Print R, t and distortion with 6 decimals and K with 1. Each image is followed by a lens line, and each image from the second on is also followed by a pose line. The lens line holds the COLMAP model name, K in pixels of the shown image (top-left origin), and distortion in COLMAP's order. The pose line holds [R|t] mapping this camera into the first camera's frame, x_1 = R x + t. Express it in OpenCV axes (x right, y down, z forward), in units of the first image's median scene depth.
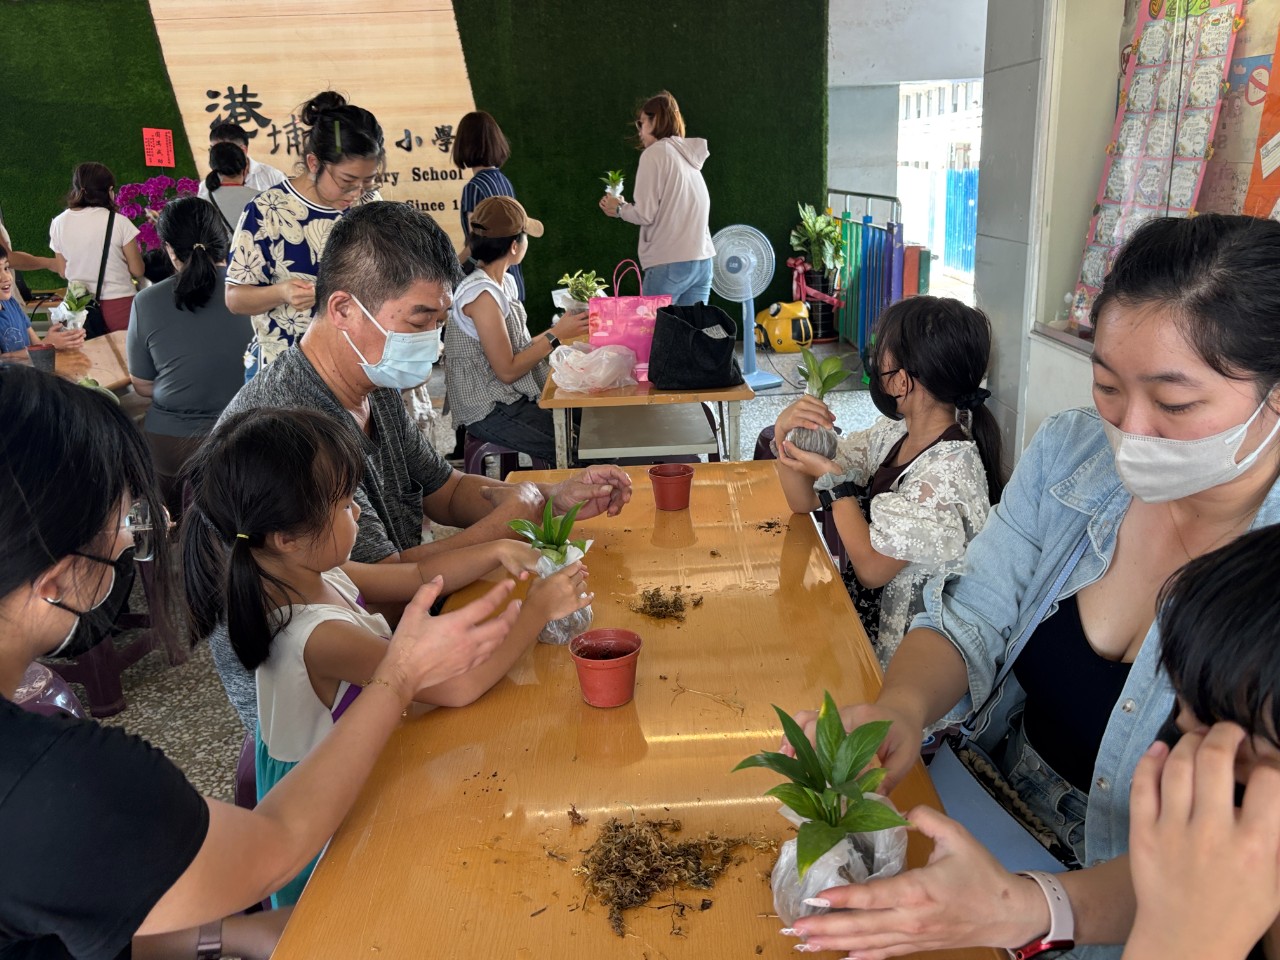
lens RADIAL K [[1076.7, 0, 640.0], [0, 1076.7, 480.0], [0, 0, 1]] dist [-0.005327, 0.054100]
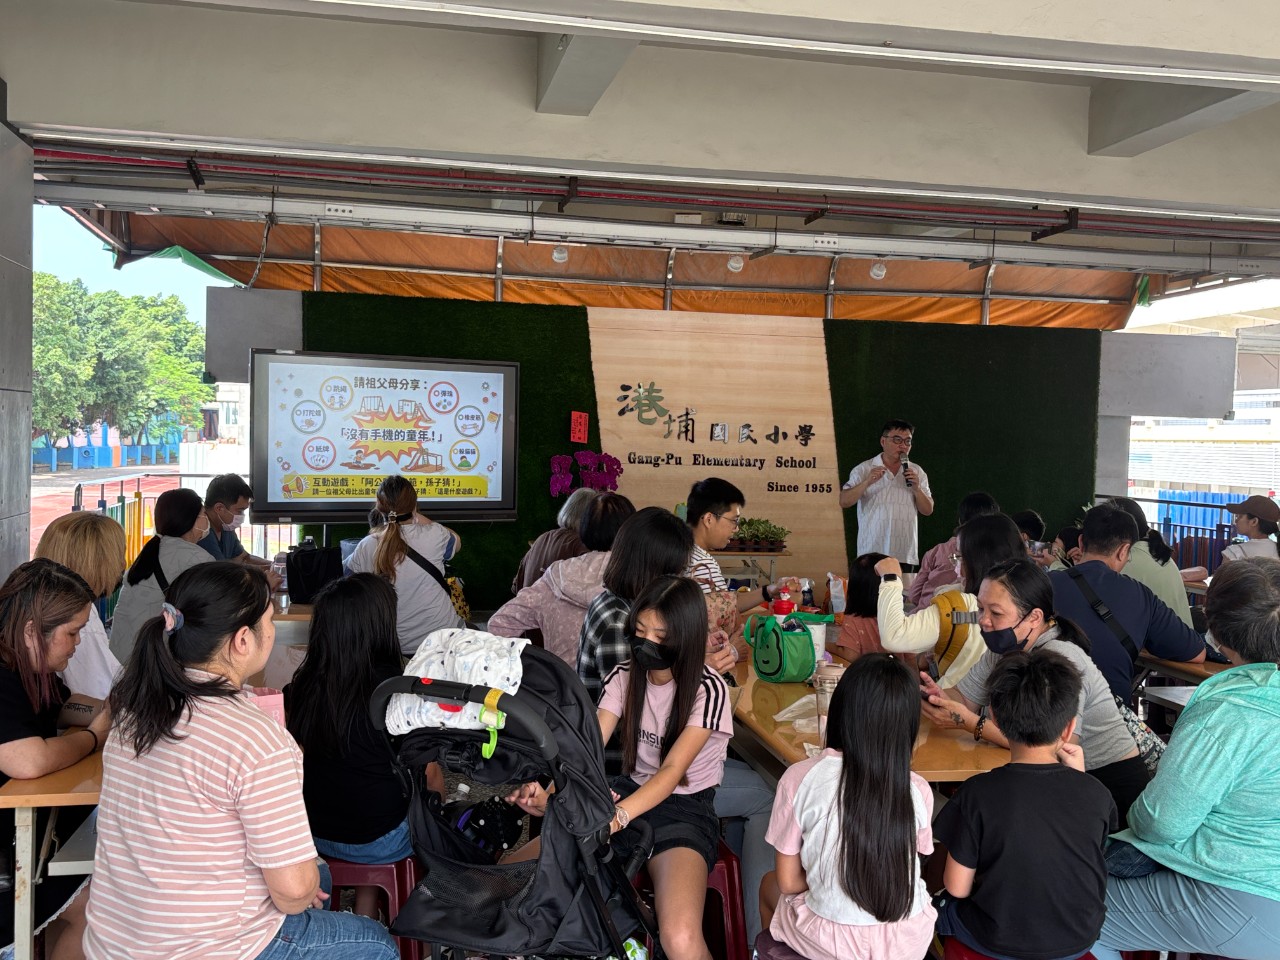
lens RADIAL K [[1260.5, 0, 640.0], [0, 1260.5, 480.0], [0, 0, 1]] dist [0.245261, -0.700359]
pose [[0.978747, 0.061343, 0.195681, -0.645086], [-0.009861, 0.967186, -0.253877, 0.096265], [-0.204833, 0.246552, 0.947236, -0.301592]]
